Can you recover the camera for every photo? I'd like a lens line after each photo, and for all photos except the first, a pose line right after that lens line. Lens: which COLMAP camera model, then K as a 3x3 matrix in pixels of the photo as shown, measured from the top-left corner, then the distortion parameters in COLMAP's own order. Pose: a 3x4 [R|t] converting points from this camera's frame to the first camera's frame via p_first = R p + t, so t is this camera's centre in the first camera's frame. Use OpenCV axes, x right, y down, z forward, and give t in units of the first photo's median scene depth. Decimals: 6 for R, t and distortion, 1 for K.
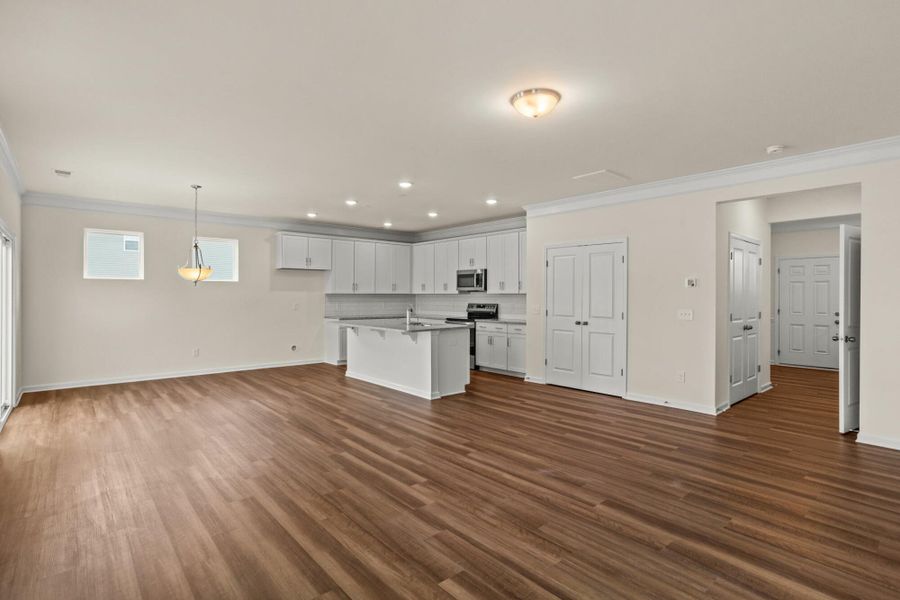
lens RADIAL K [[459.7, 0, 440.7], [0, 459.7, 295.3], [0, 0, 1]] dist [-0.020391, 0.000588]
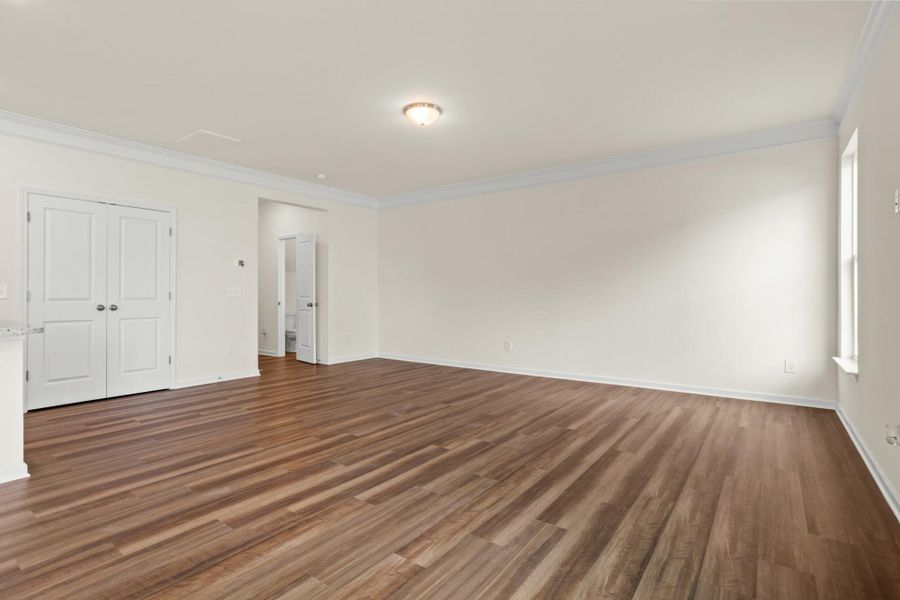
lens RADIAL K [[459.7, 0, 440.7], [0, 459.7, 295.3], [0, 0, 1]] dist [-0.020391, 0.000588]
pose [[-0.248427, -0.000964, 0.968650, -0.477499], [0.002623, 0.999995, 0.001668, 0.036443], [-0.968647, 0.002955, -0.248423, 0.587736]]
